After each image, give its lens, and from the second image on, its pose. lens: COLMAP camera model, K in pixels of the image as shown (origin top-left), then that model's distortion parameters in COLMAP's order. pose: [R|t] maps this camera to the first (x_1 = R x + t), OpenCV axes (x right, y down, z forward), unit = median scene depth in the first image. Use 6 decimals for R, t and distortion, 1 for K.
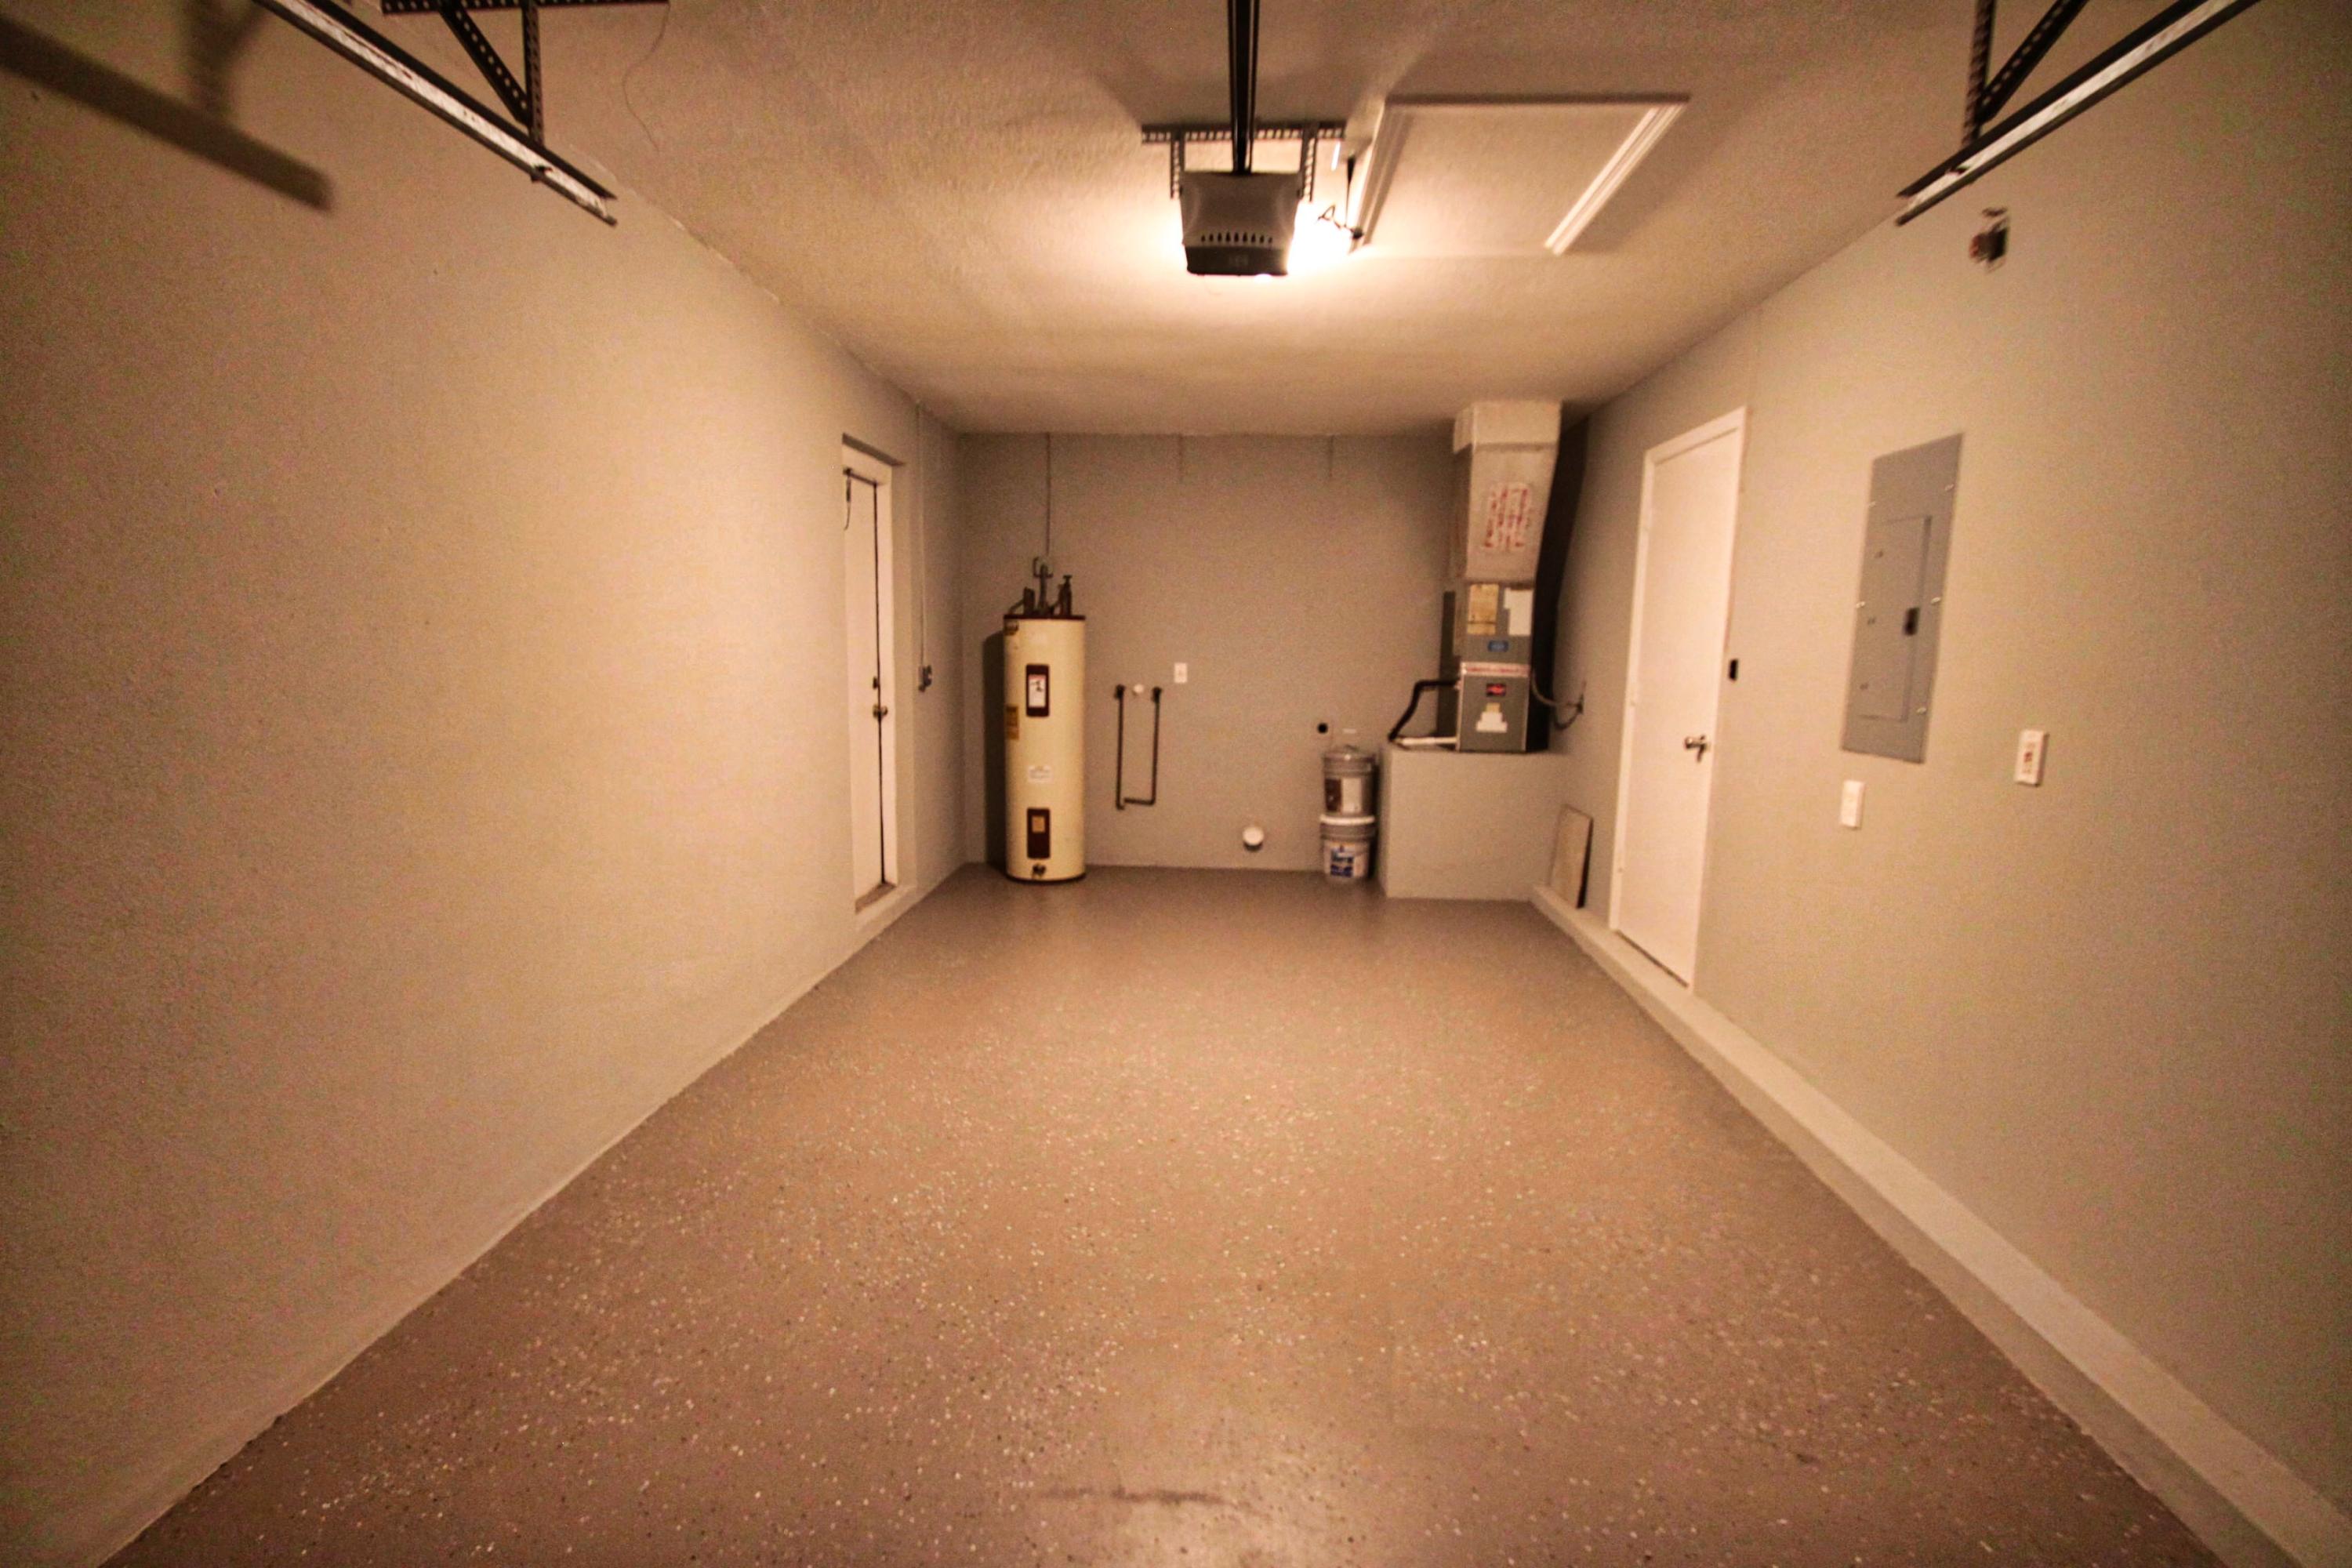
lens RADIAL K [[1088.1, 0, 1166.1], [0, 1088.1, 798.5], [0, 0, 1]] dist [0.003568, 0.000645]
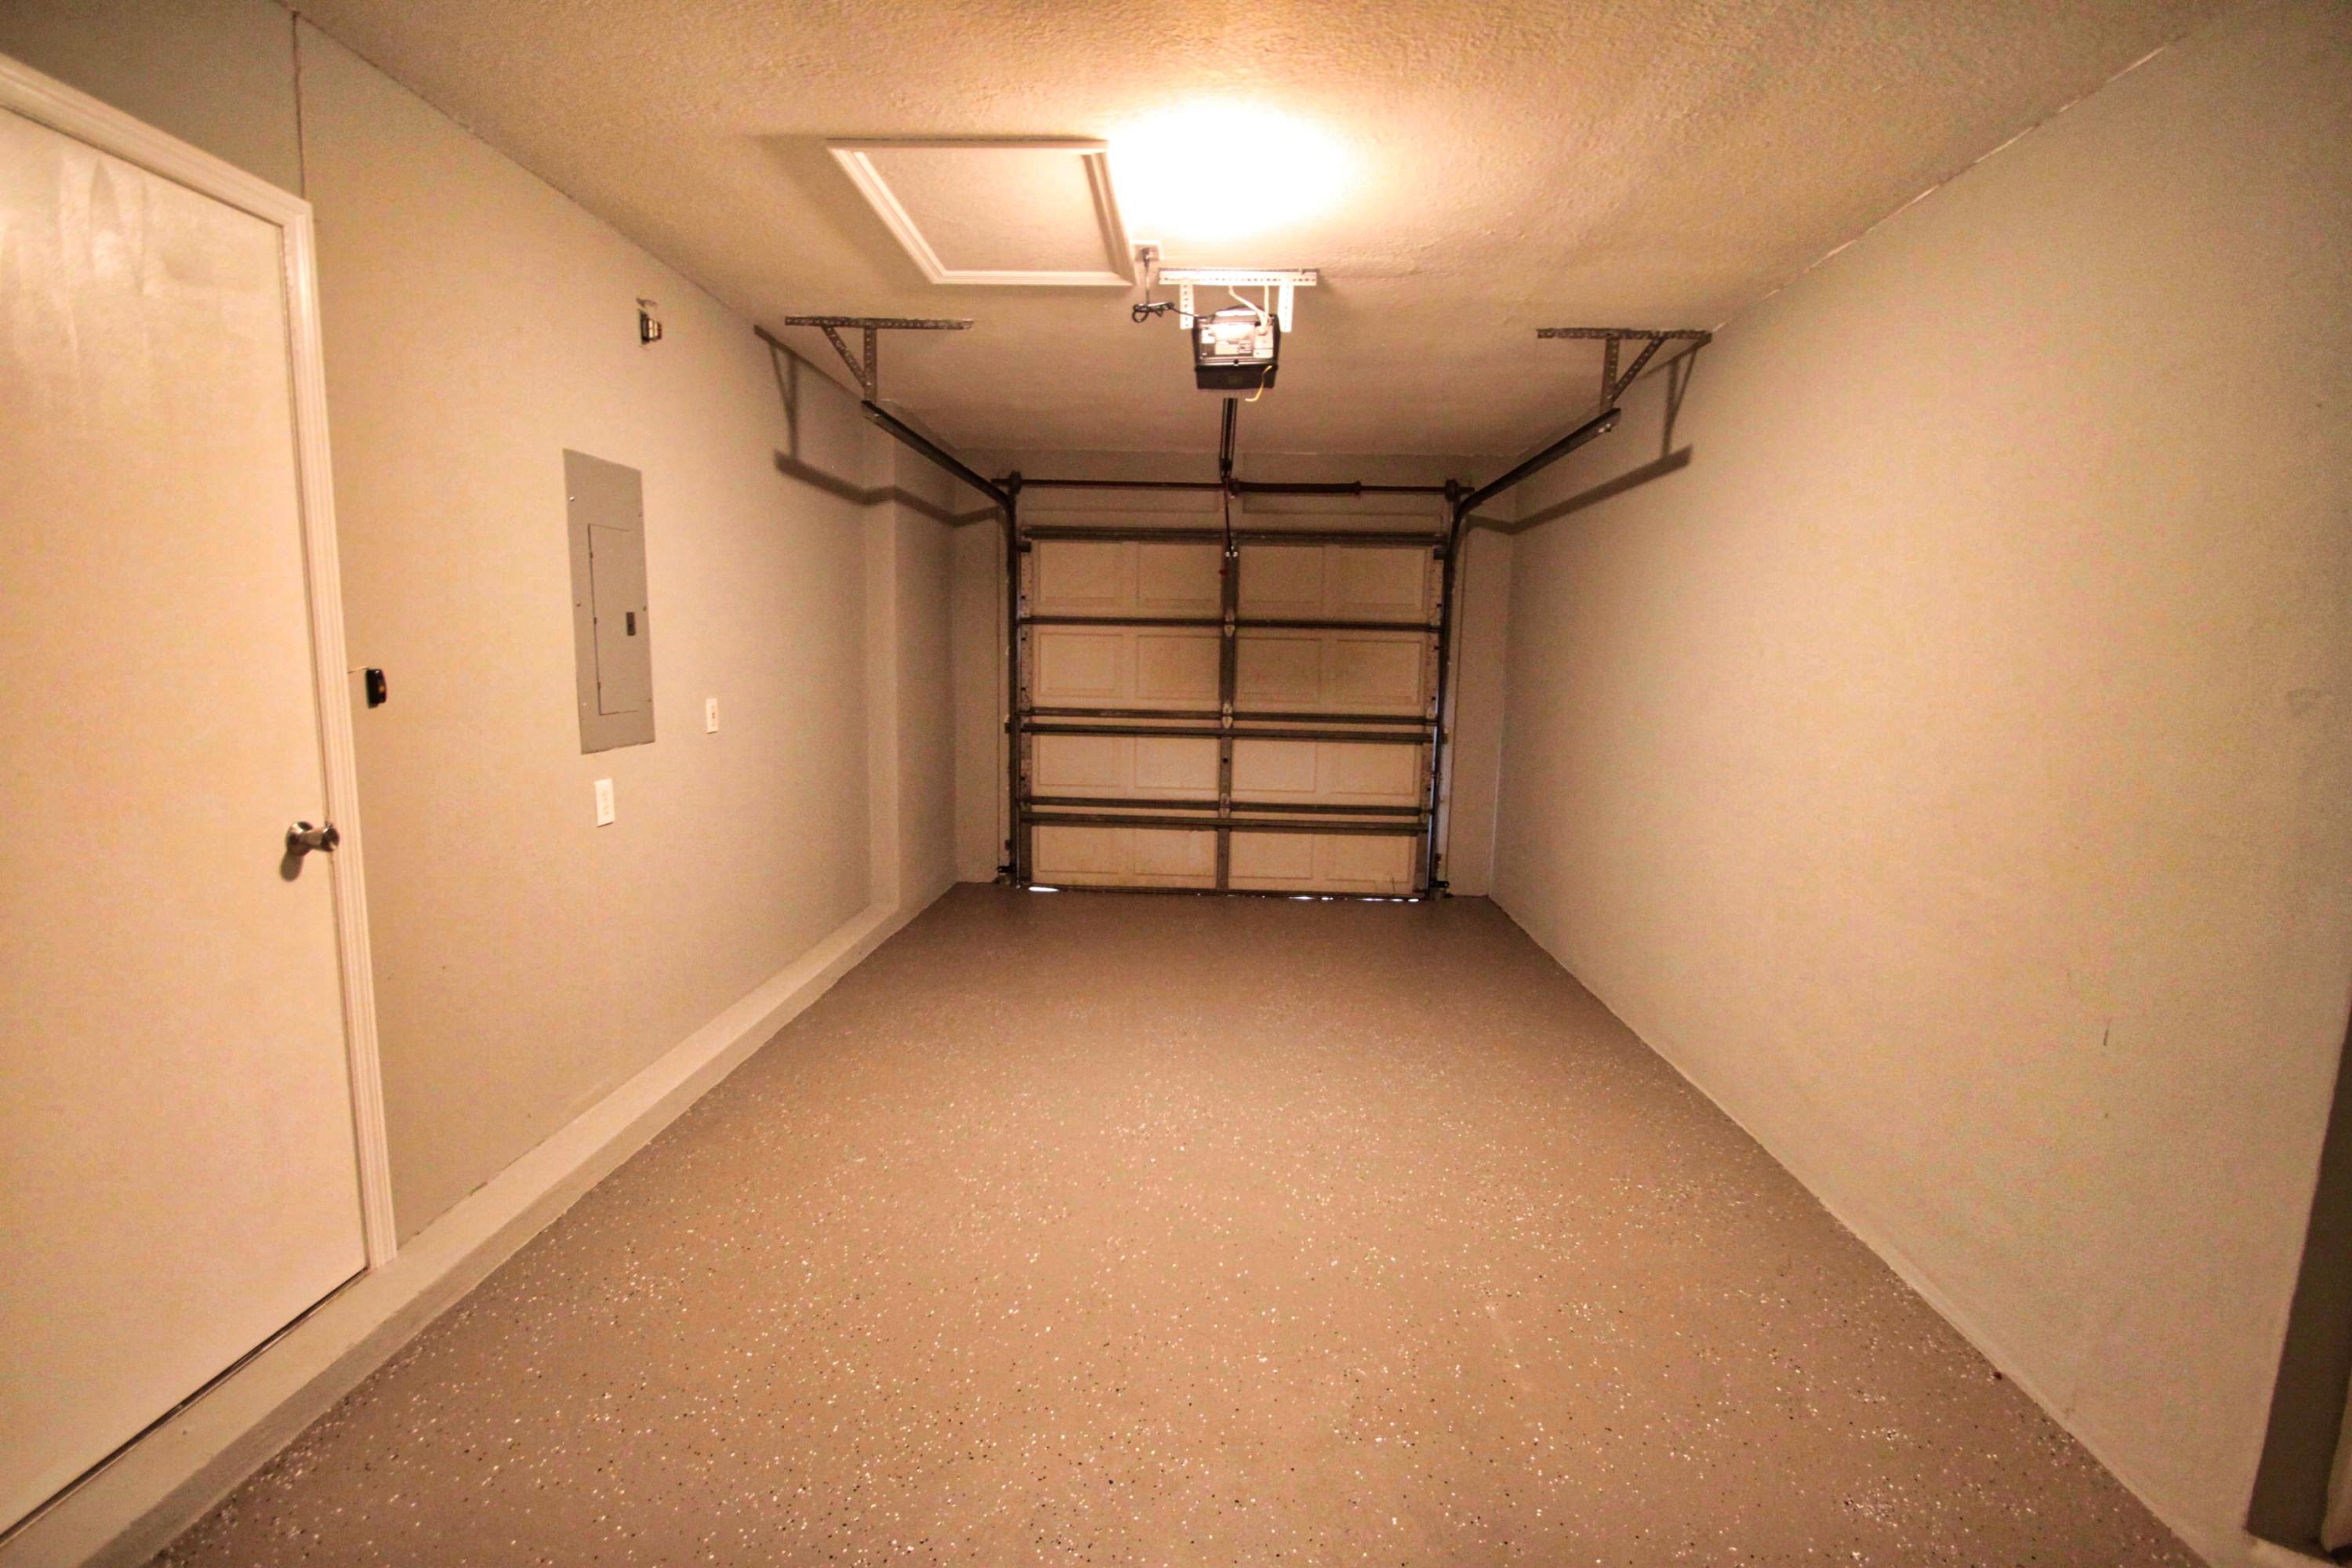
lens RADIAL K [[1088.1, 0, 1162.5], [0, 1088.1, 788.5], [0, 0, 1]] dist [0.003568, 0.000645]
pose [[-0.998990, -0.038494, -0.023170, 0.138556], [-0.043340, 0.961582, 0.271076, -0.306317], [0.011845, 0.271807, -0.962279, 1.996446]]
